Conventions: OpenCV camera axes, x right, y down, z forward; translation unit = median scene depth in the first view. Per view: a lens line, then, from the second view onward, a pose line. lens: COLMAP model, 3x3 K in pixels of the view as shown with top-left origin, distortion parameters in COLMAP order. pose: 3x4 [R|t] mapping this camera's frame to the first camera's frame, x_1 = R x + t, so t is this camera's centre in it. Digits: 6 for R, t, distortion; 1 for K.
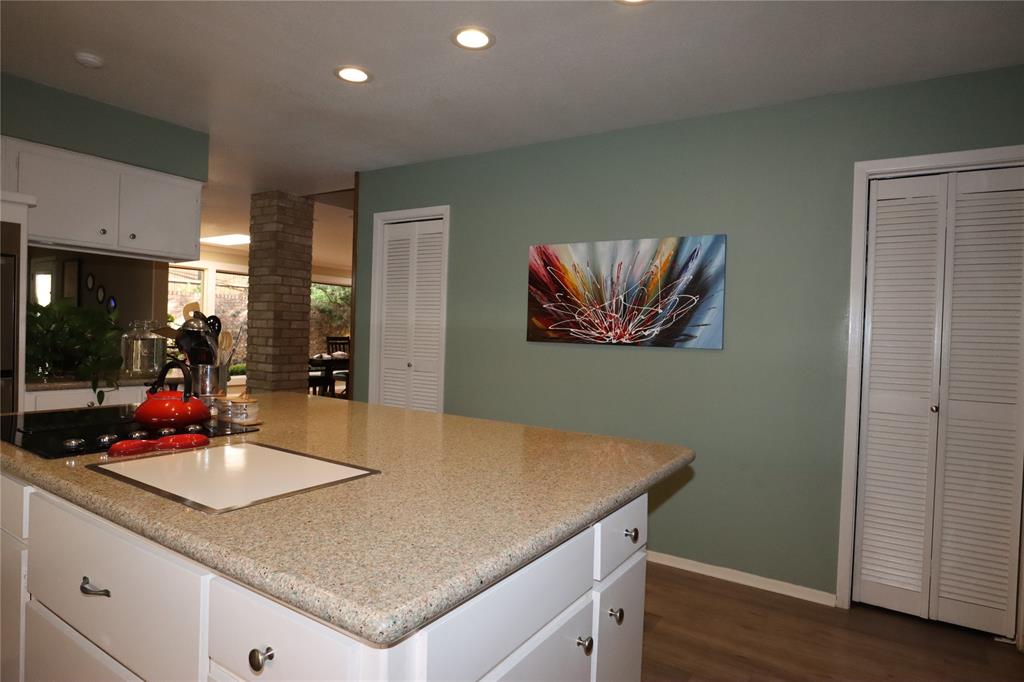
lens RADIAL K [[586.9, 0, 514.5], [0, 586.9, 335.3], [0, 0, 1]] dist [-0.044086, 0.028851]
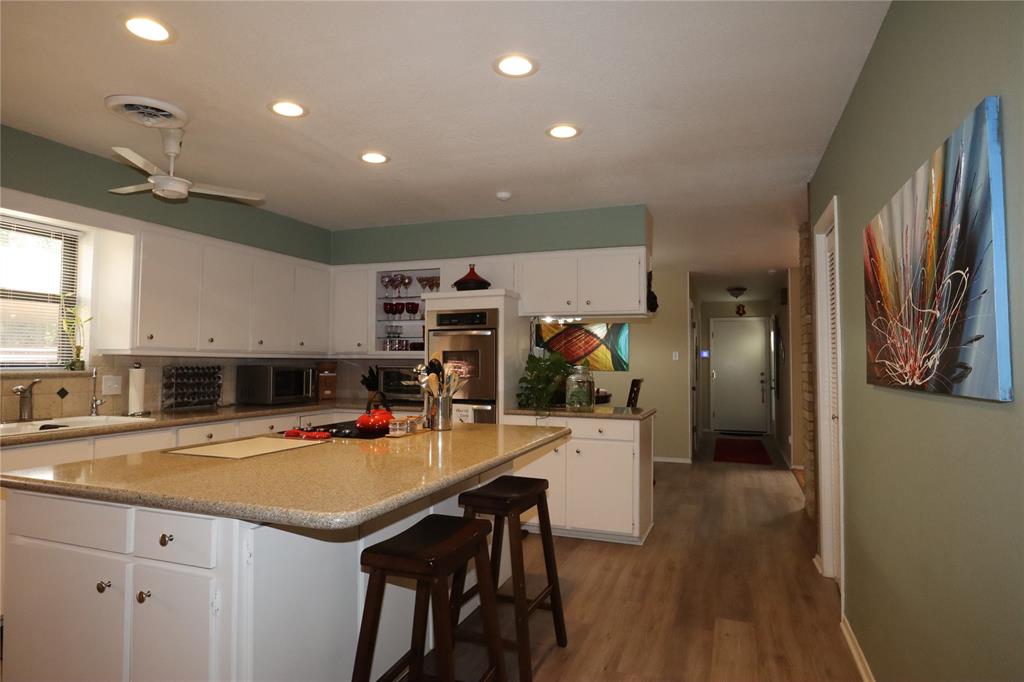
lens RADIAL K [[586.9, 0, 514.5], [0, 586.9, 335.3], [0, 0, 1]] dist [-0.044086, 0.028851]
pose [[0.214808, -0.080075, -0.973368, 0.592542], [-0.000580, 0.996623, -0.082116, 0.011398], [0.976656, 0.018204, 0.214036, 0.564402]]
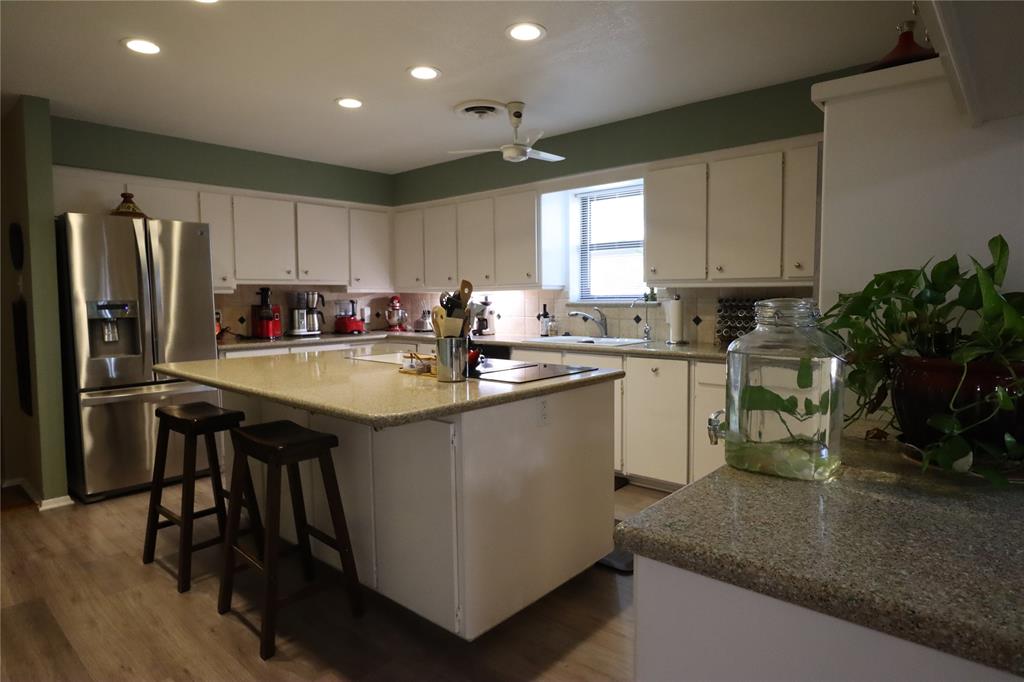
lens RADIAL K [[586.9, 0, 514.5], [0, 586.9, 335.3], [0, 0, 1]] dist [-0.044086, 0.028851]
pose [[-0.988551, -0.039491, 0.145627, -0.518081], [-0.027702, 0.996238, 0.082113, -0.034153], [-0.148322, 0.077139, -0.985926, 1.339221]]
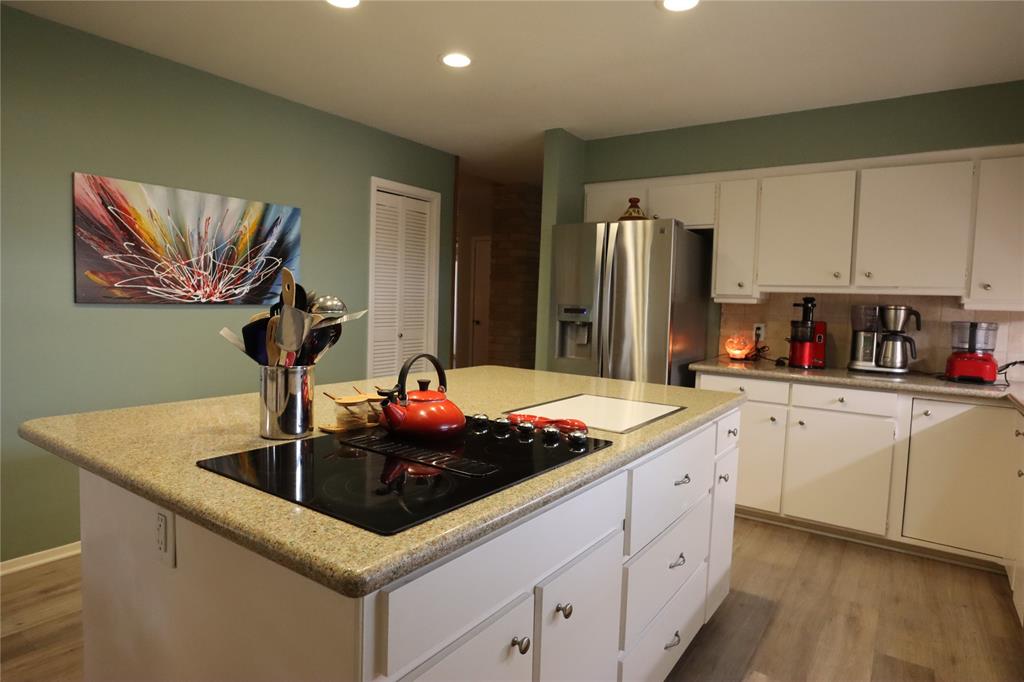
lens RADIAL K [[587.0, 0, 512.5], [0, 587.0, 337.2], [0, 0, 1]] dist [-0.044794, 0.033697]
pose [[0.037318, -0.096532, 0.994630, -0.761071], [-0.023642, 0.994959, 0.097451, -0.034074], [-0.999024, -0.027151, 0.034848, 0.470484]]
